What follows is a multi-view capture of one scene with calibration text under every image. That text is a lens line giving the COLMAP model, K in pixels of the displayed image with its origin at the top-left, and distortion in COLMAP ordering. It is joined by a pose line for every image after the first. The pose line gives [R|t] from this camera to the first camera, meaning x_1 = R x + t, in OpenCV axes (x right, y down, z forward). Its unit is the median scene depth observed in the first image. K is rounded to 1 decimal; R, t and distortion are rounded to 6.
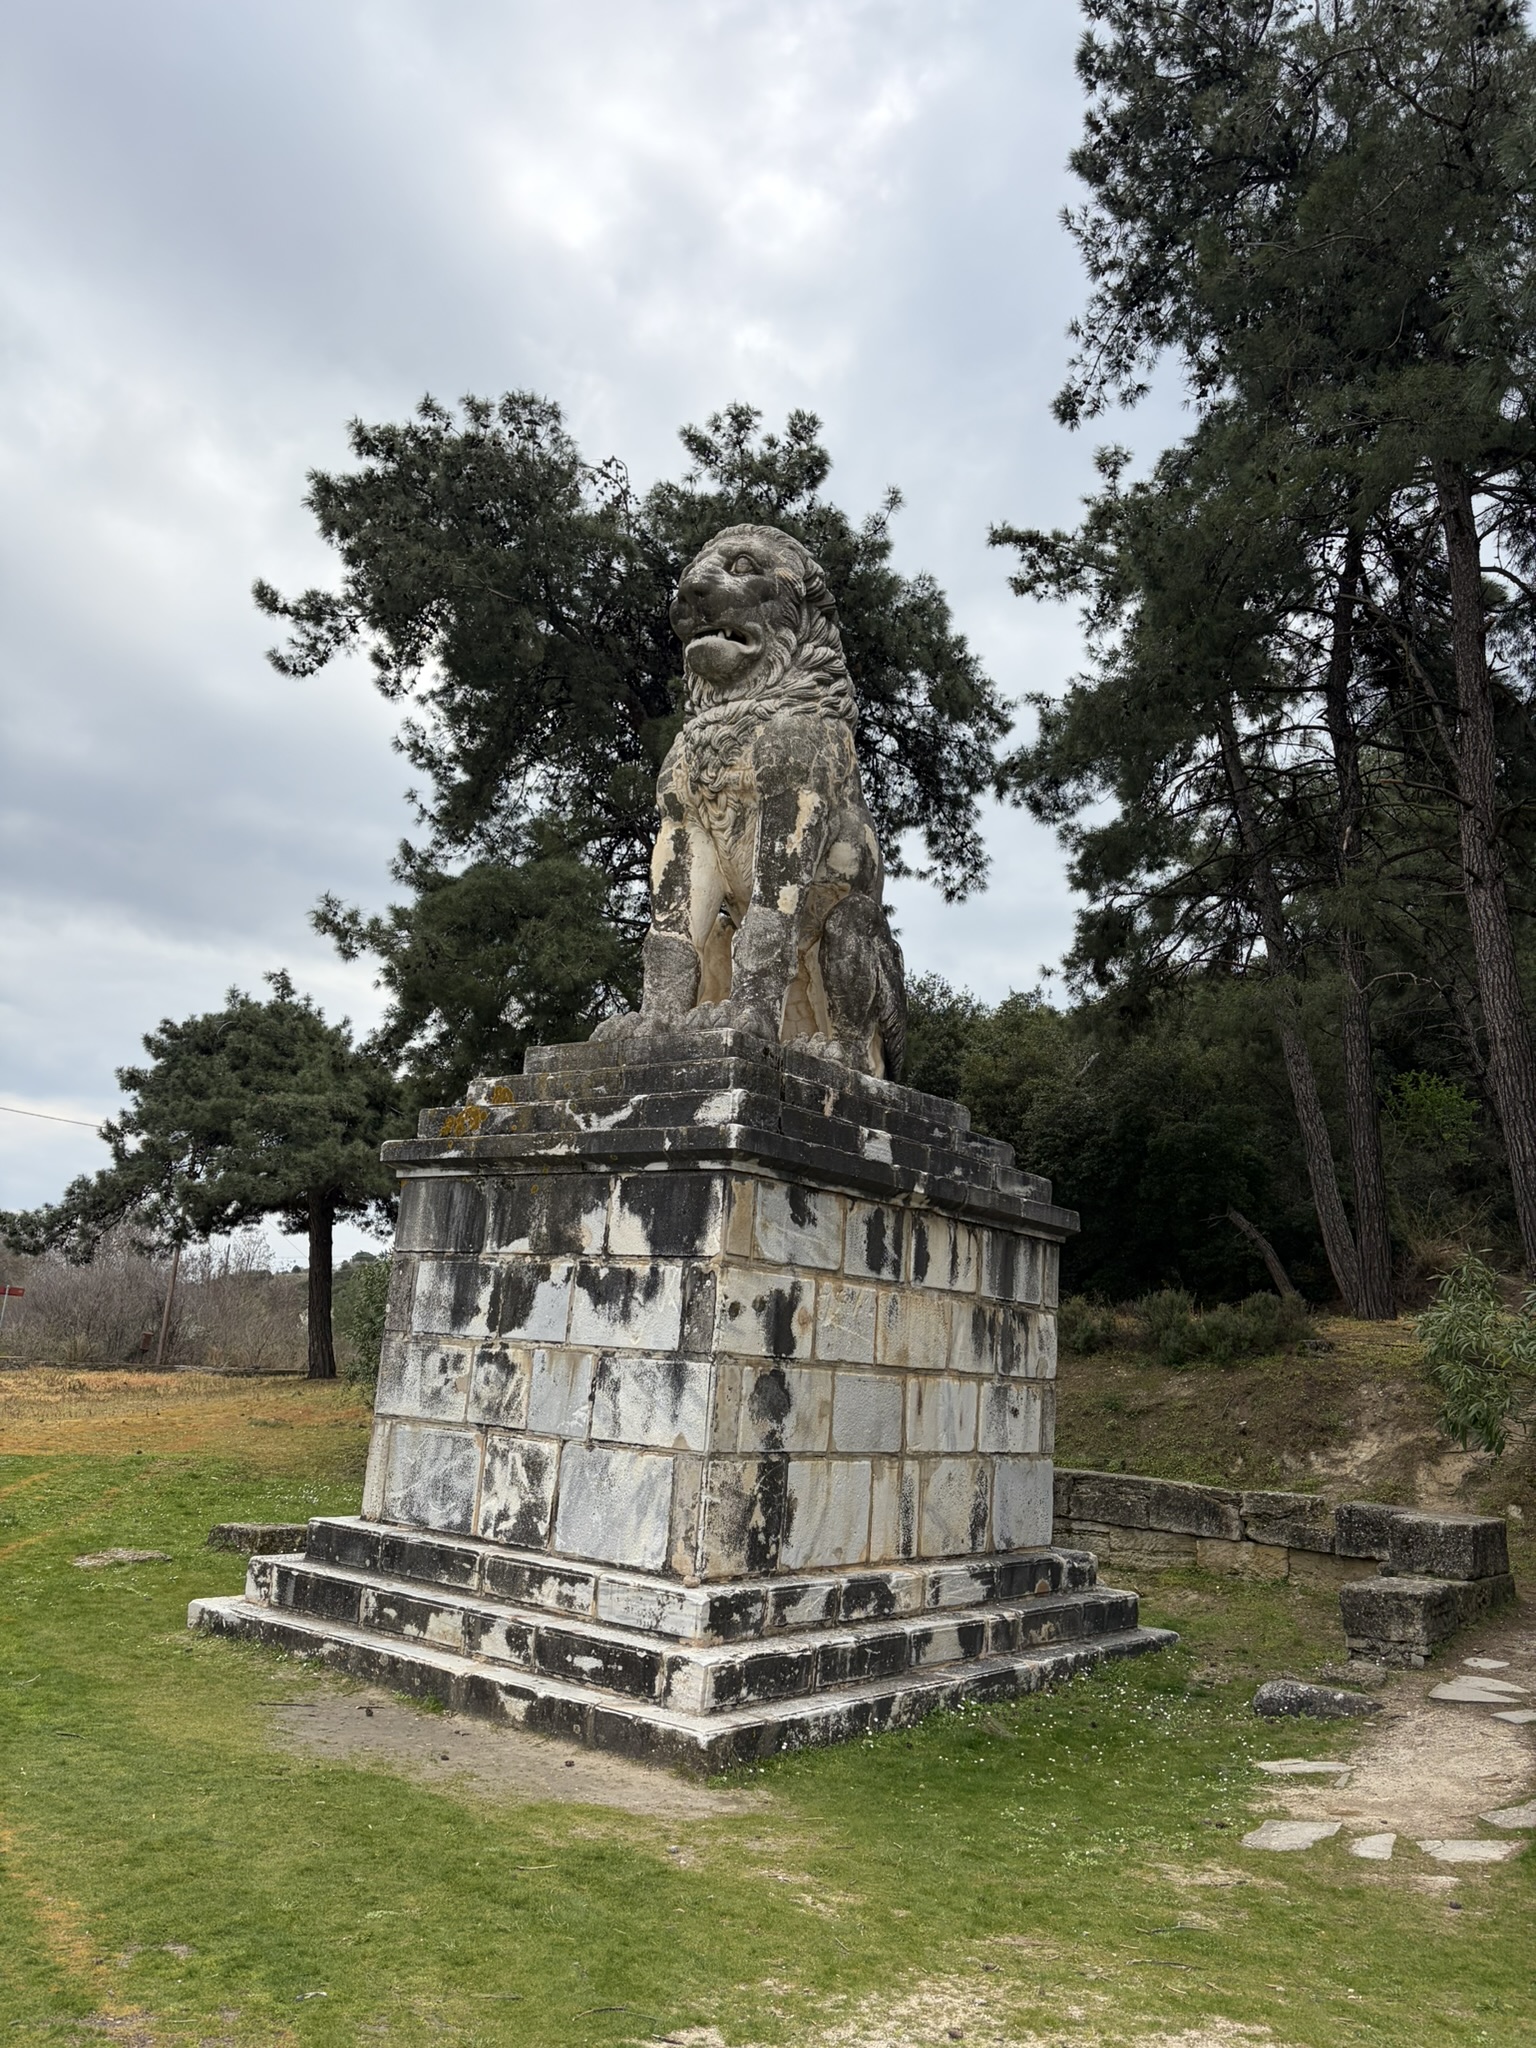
lens RADIAL K [[1570.0, 0, 776.8], [0, 1570.0, 994.4], [0, 0, 1]] dist [0.026575, -0.042660]
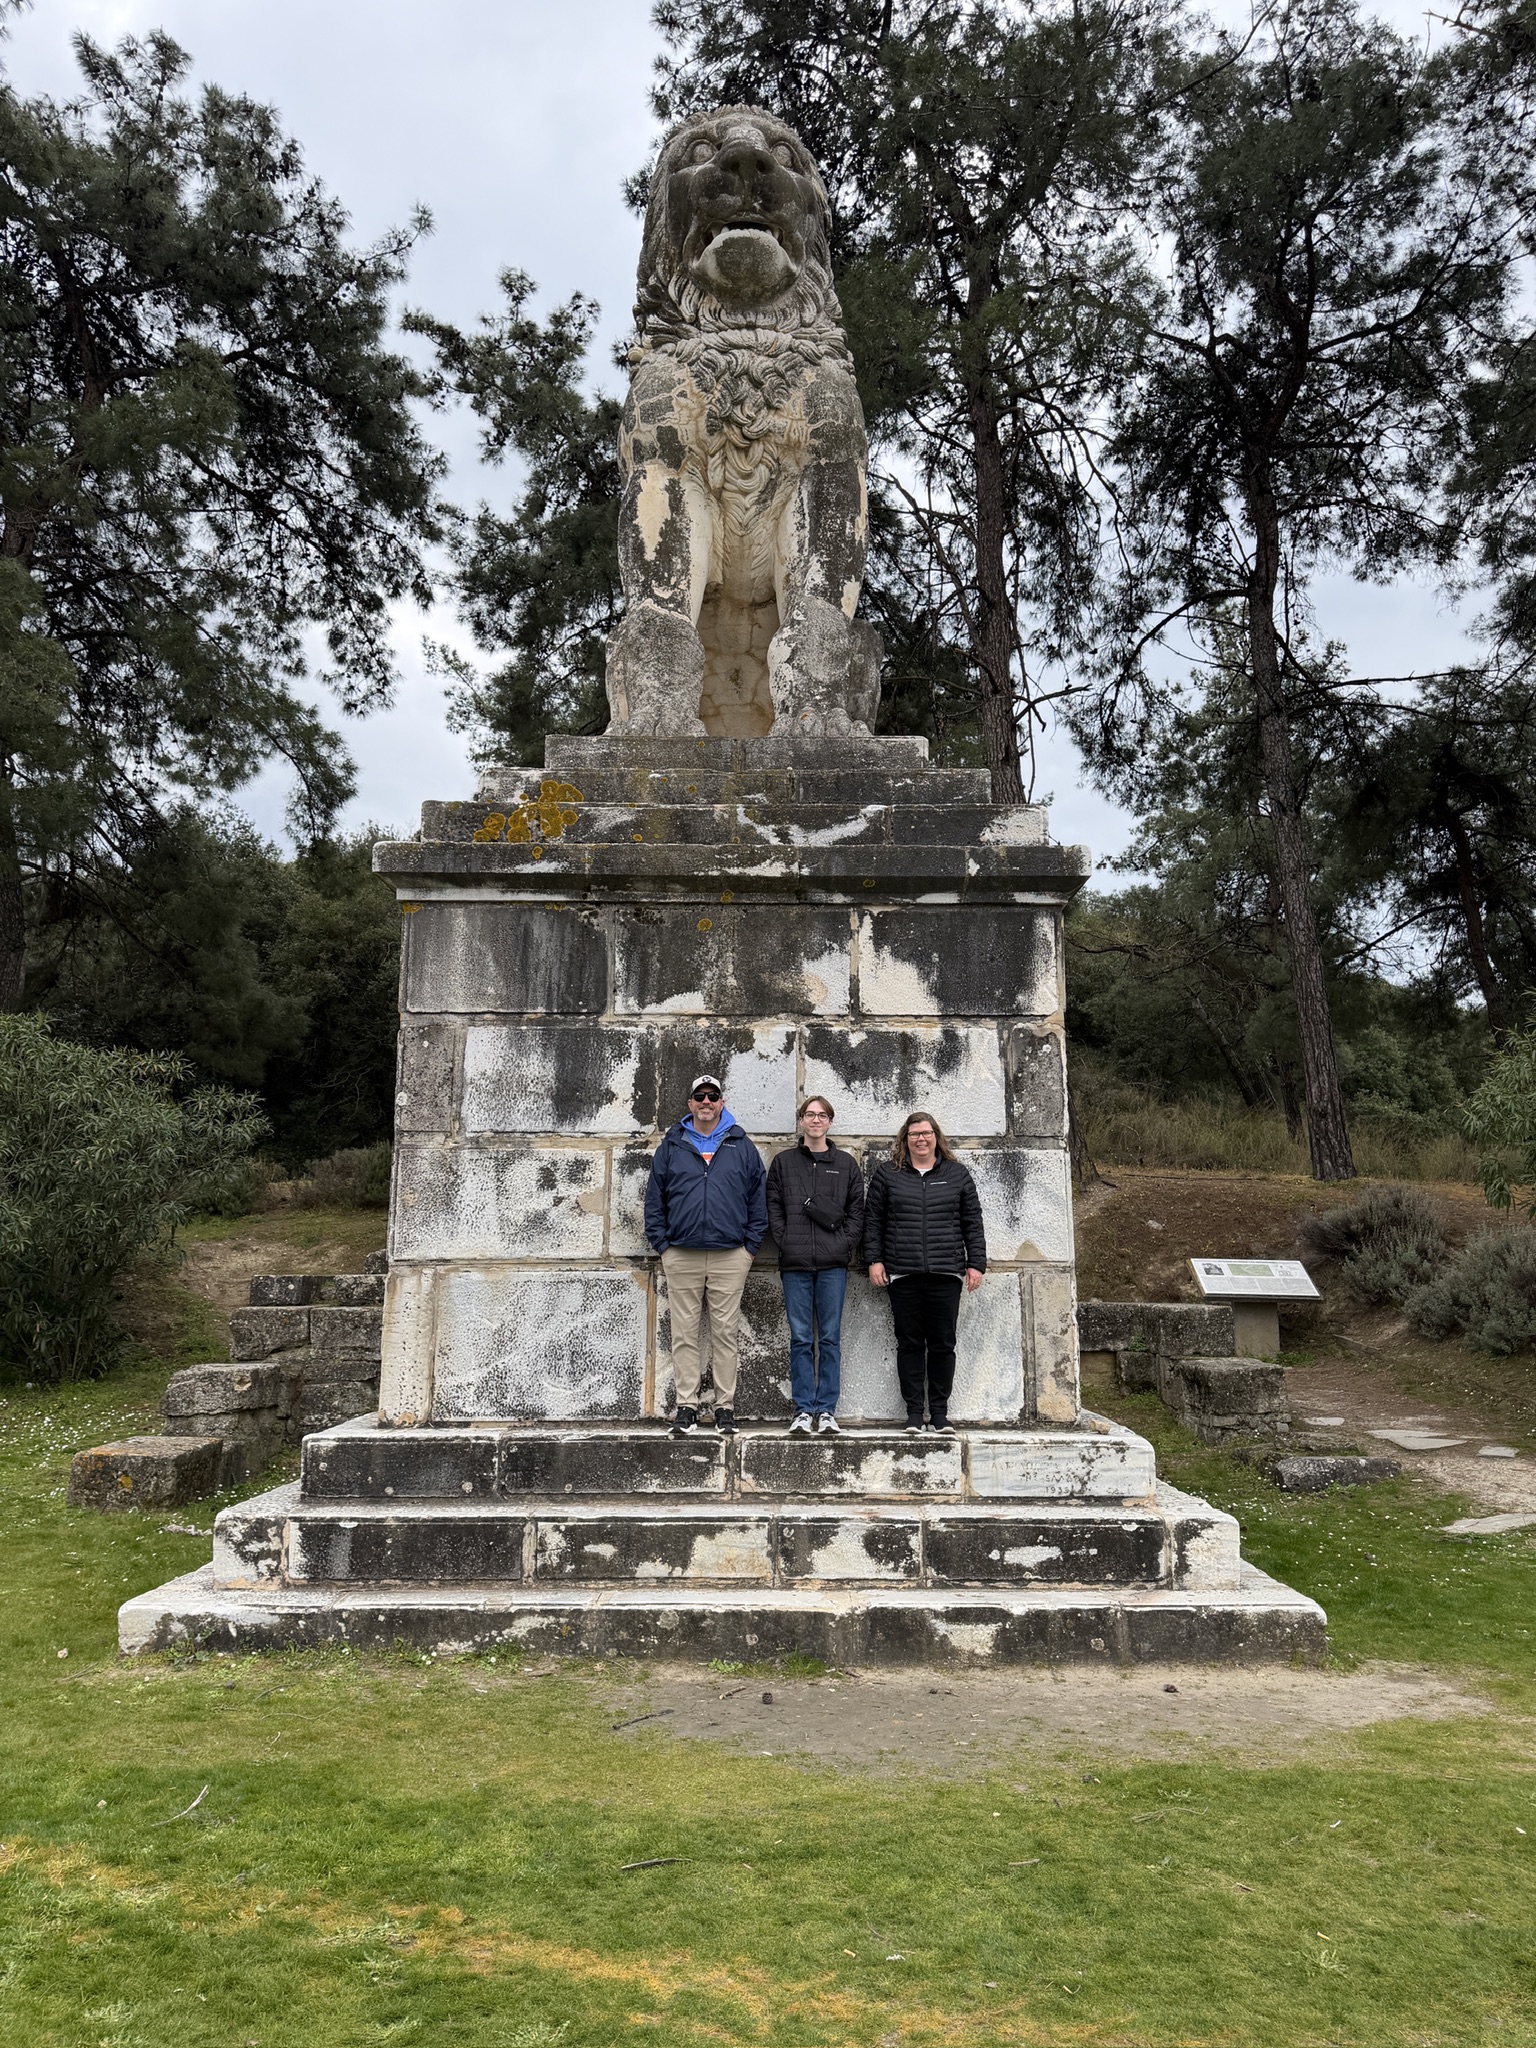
lens RADIAL K [[1452.0, 0, 790.3], [0, 1452.0, 981.1], [0, 0, 1]] dist [0.044306, -0.020704]
pose [[0.783210, 0.045101, 0.620120, -0.539182], [-0.092358, 0.994740, 0.044301, 0.120095], [-0.614860, -0.091970, 0.783255, 0.478503]]
